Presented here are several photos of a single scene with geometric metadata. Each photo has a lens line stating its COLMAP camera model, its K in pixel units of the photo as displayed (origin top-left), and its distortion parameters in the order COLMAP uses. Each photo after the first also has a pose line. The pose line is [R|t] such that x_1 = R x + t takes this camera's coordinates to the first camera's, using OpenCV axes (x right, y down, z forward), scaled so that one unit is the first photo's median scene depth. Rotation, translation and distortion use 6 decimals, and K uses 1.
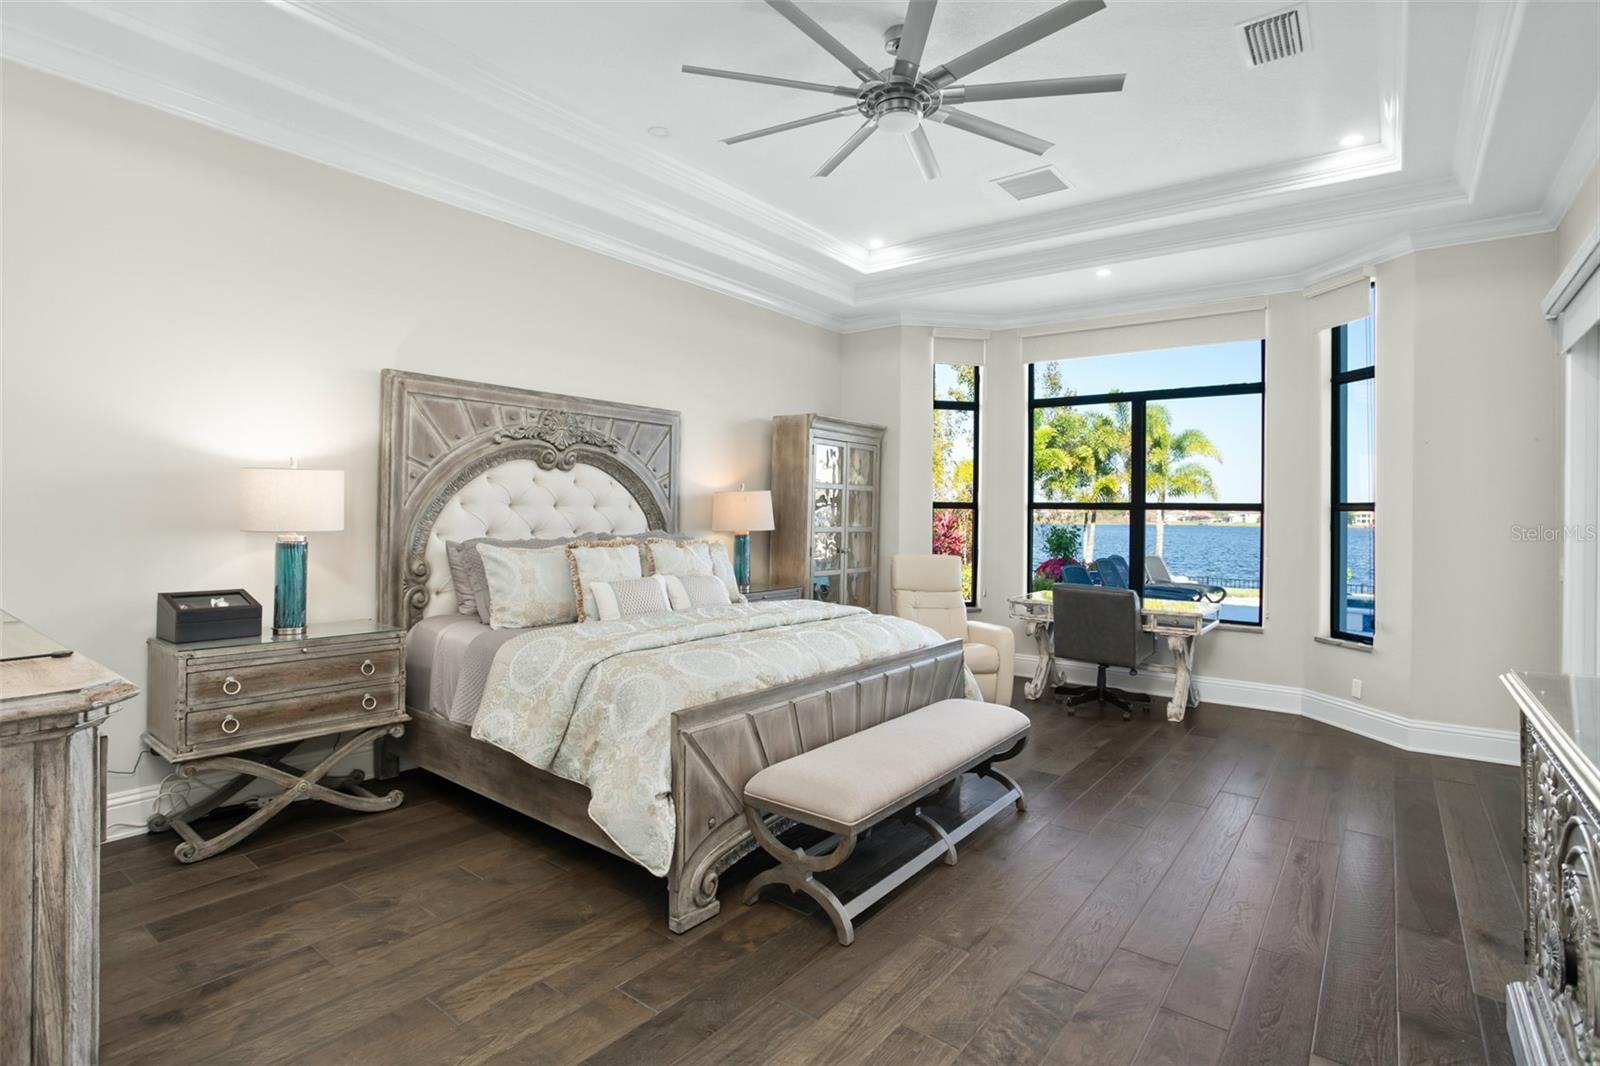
lens RADIAL K [[785.8, 0, 804.8], [0, 785.8, 527.7], [0, 0, 1]] dist [-0.079704, 0.041779]
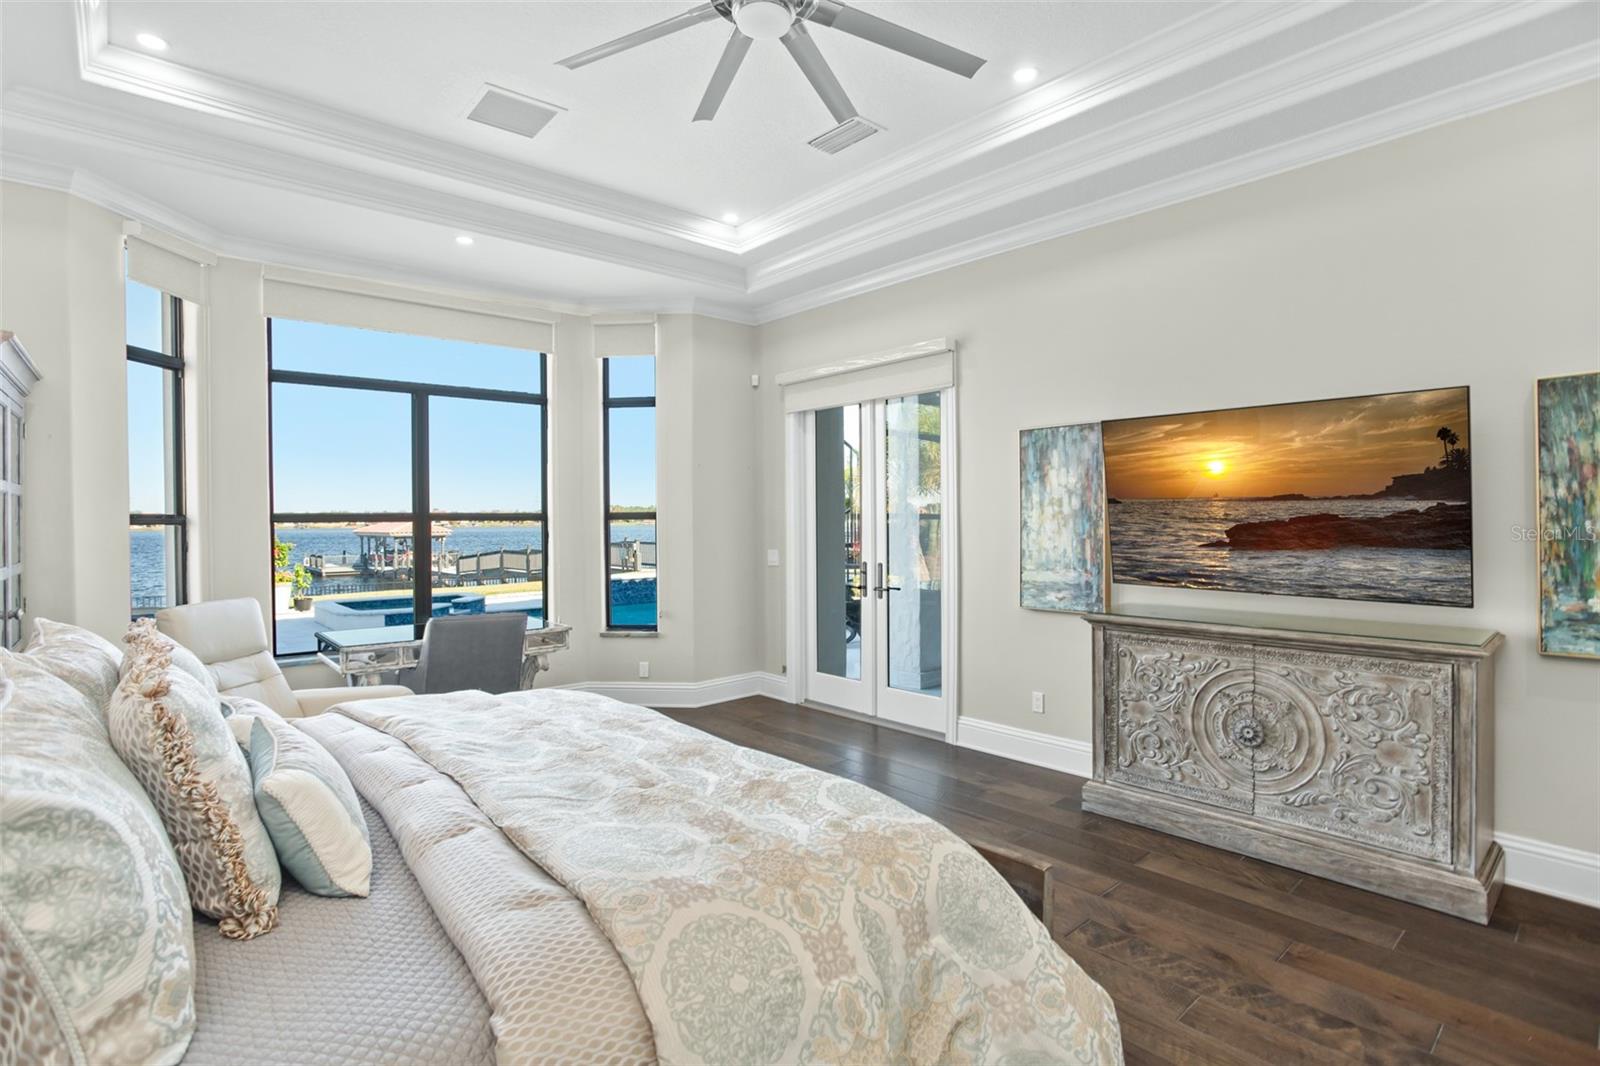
lens RADIAL K [[785.8, 0, 804.8], [0, 785.8, 527.7], [0, 0, 1]] dist [-0.079704, 0.041779]
pose [[0.194517, -0.031771, 0.980385, -0.378373], [0.027160, 0.999267, 0.026994, -0.031991], [-0.980523, 0.021376, 0.195237, 0.487048]]
